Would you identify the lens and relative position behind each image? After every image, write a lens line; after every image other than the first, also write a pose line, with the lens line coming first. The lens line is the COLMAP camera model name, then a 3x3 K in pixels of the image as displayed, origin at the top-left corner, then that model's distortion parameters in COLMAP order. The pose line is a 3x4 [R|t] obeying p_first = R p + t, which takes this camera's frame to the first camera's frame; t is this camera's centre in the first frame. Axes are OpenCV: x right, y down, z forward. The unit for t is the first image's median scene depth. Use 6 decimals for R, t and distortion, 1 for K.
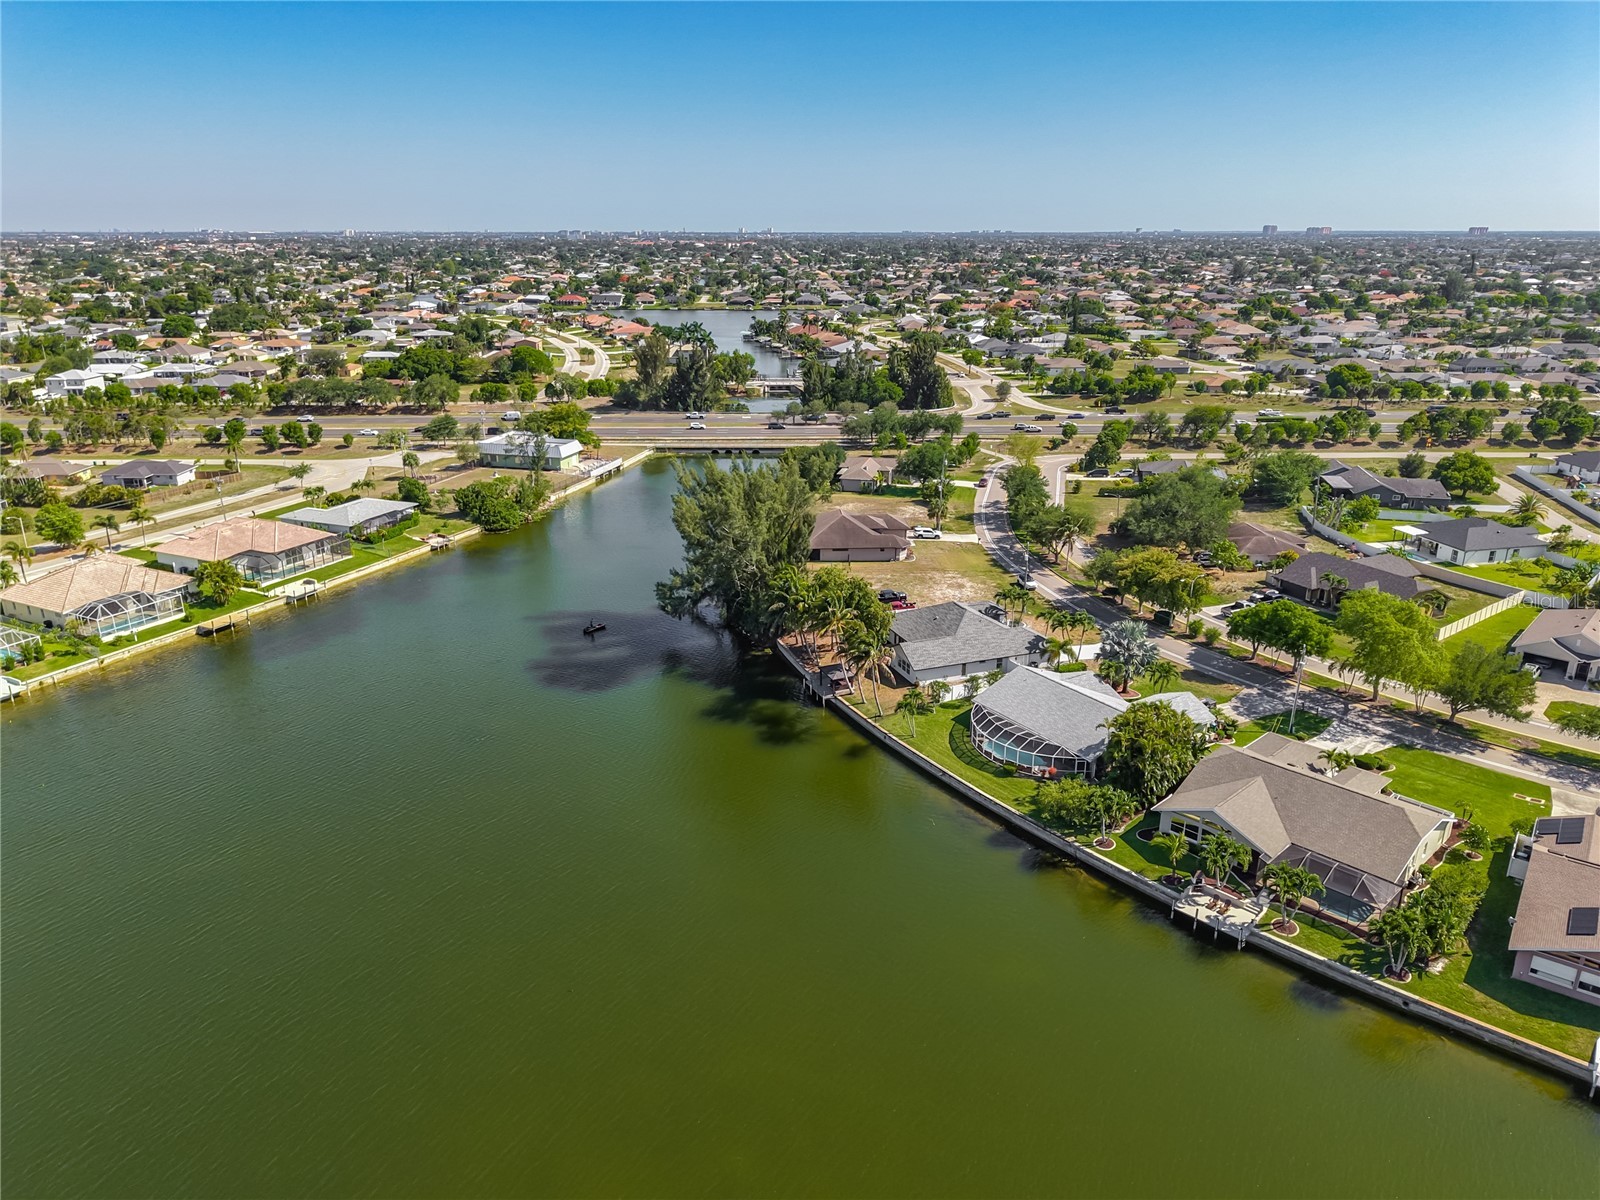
lens RADIAL K [[1092.7, 0, 796.7], [0, 1092.7, 602.8], [0, 0, 1]] dist [0.001383, -0.001749]
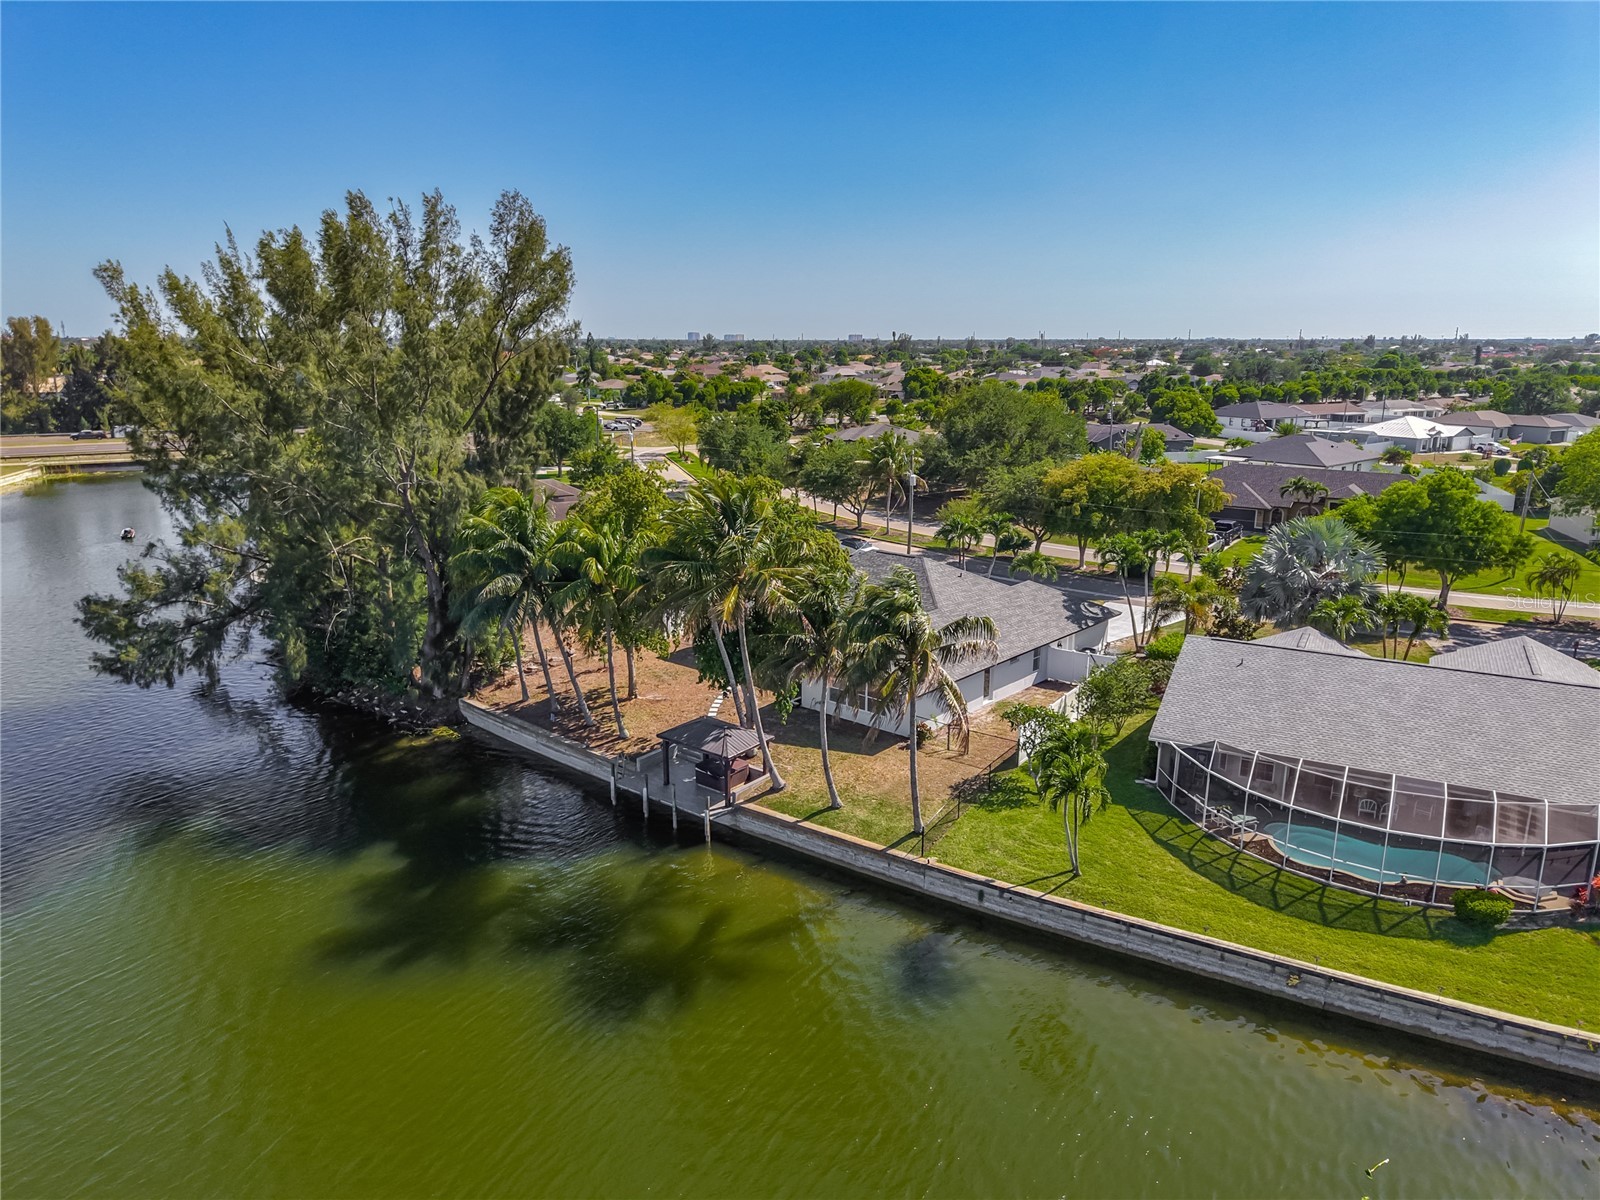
lens RADIAL K [[1092.7, 0, 796.7], [0, 1092.7, 602.8], [0, 0, 1]] dist [0.001383, -0.001749]
pose [[0.886144, -0.109913, 0.450187, -0.073008], [0.150448, 0.987079, -0.055147, 0.033860], [-0.438309, 0.116598, 0.891230, 0.517048]]
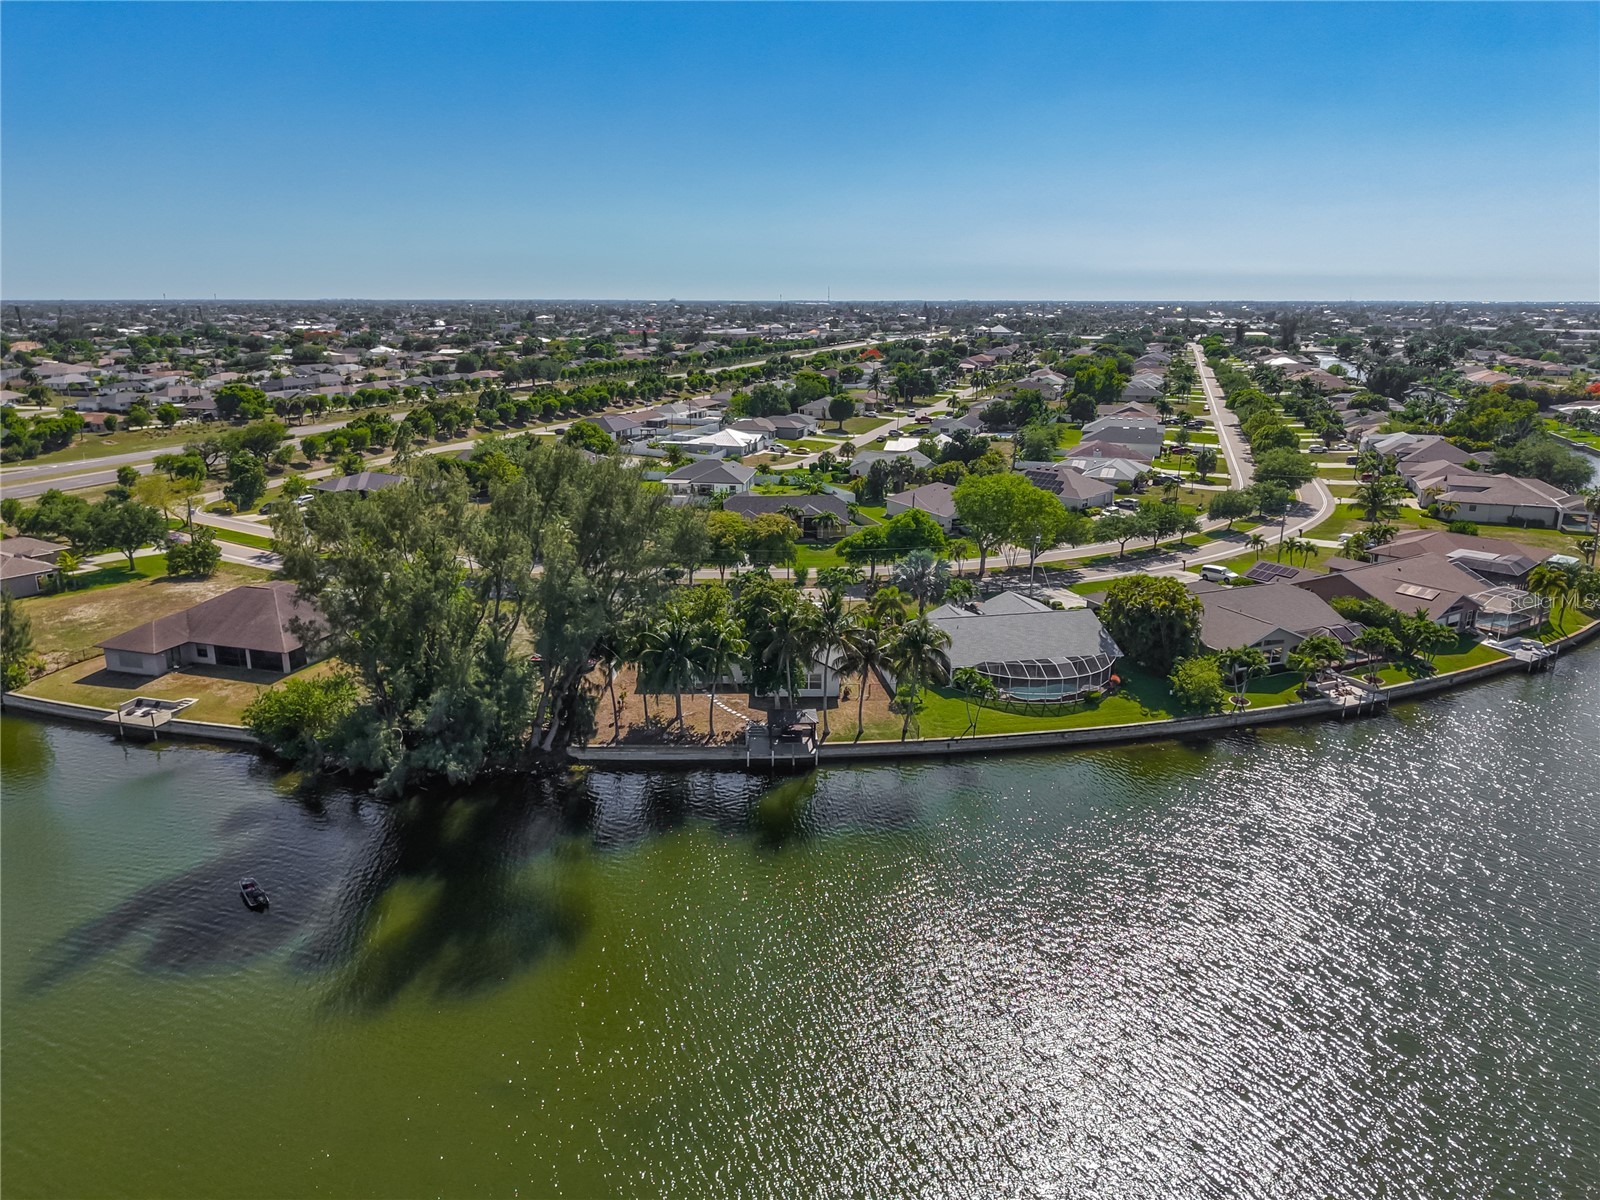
lens RADIAL K [[1083.5, 0, 805.1], [0, 1083.5, 597.6], [0, 0, 1]] dist [0.066295, -0.094482]
pose [[0.340043, -0.247733, 0.907193, -0.436305], [0.304069, 0.941823, 0.143216, -0.080053], [-0.889895, 0.227150, 0.395588, 0.545605]]
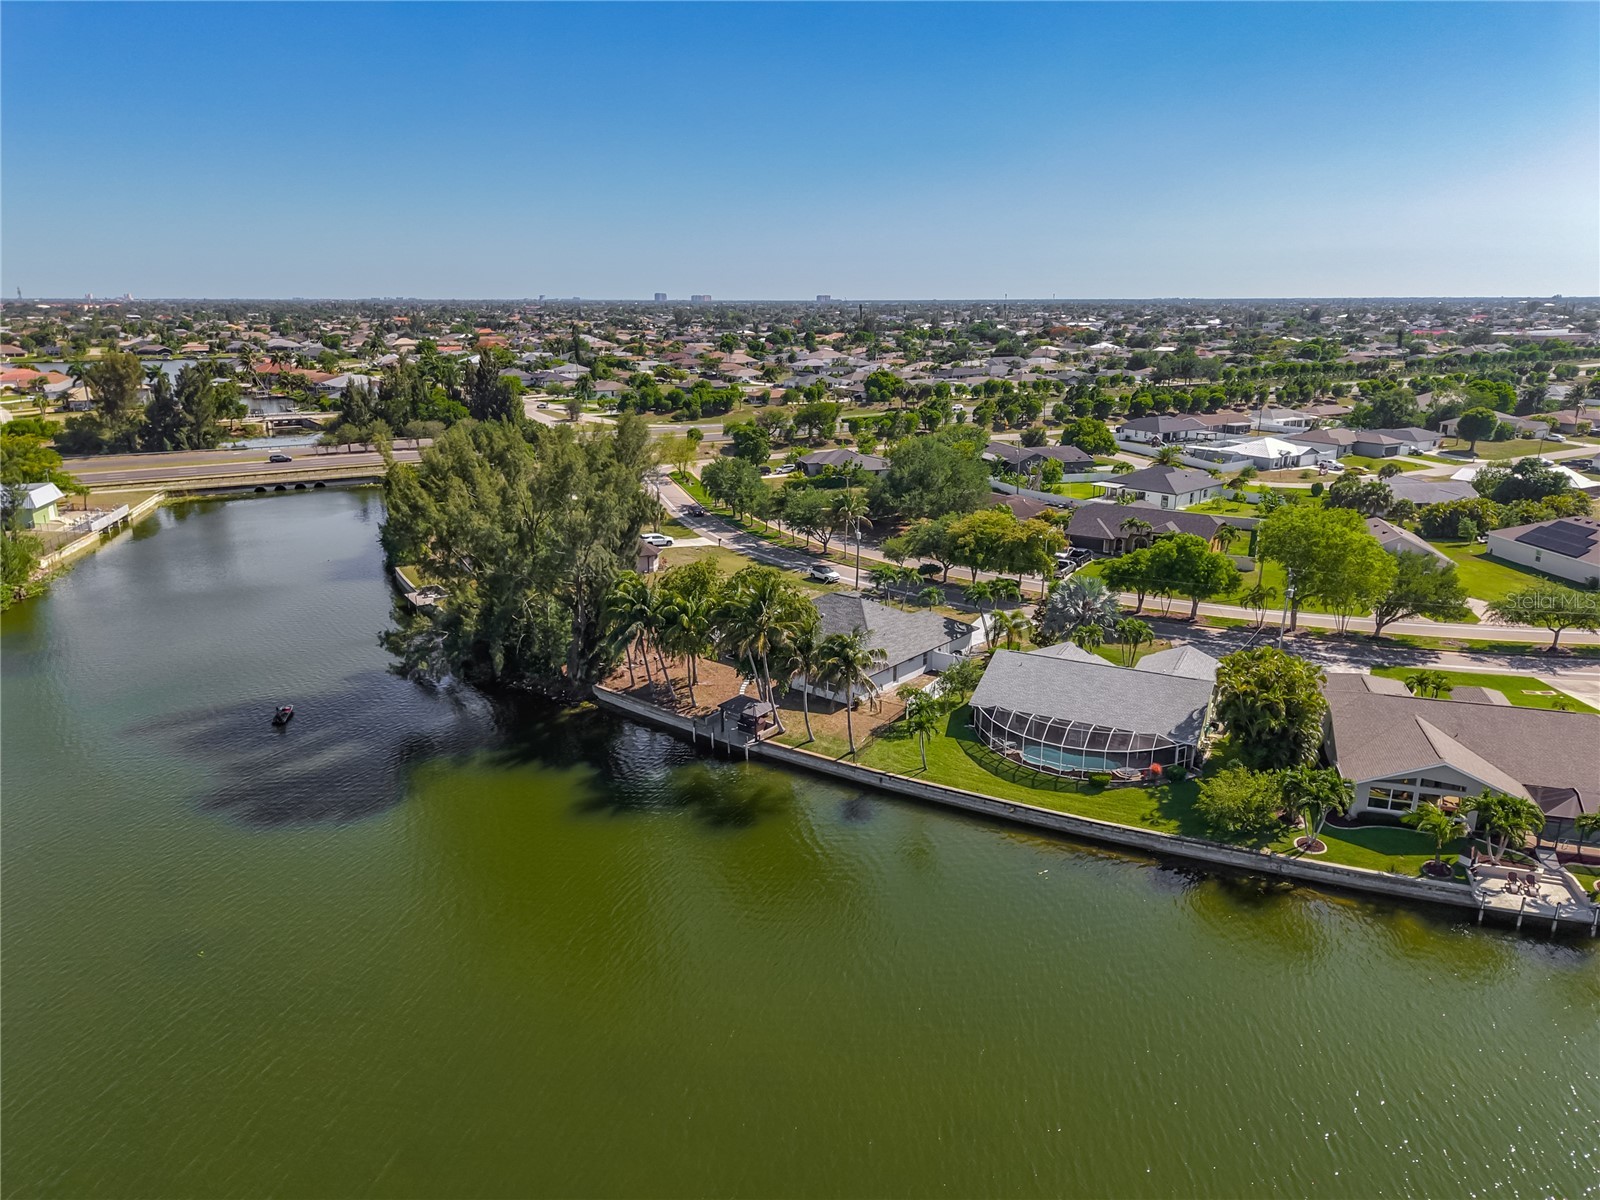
lens RADIAL K [[1083.5, 0, 805.1], [0, 1083.5, 597.6], [0, 0, 1]] dist [0.066295, -0.094482]
pose [[0.868894, -0.131658, 0.477168, -0.191008], [0.160356, 0.986862, -0.019708, 0.011824], [-0.468304, 0.093641, 0.878591, 0.296079]]
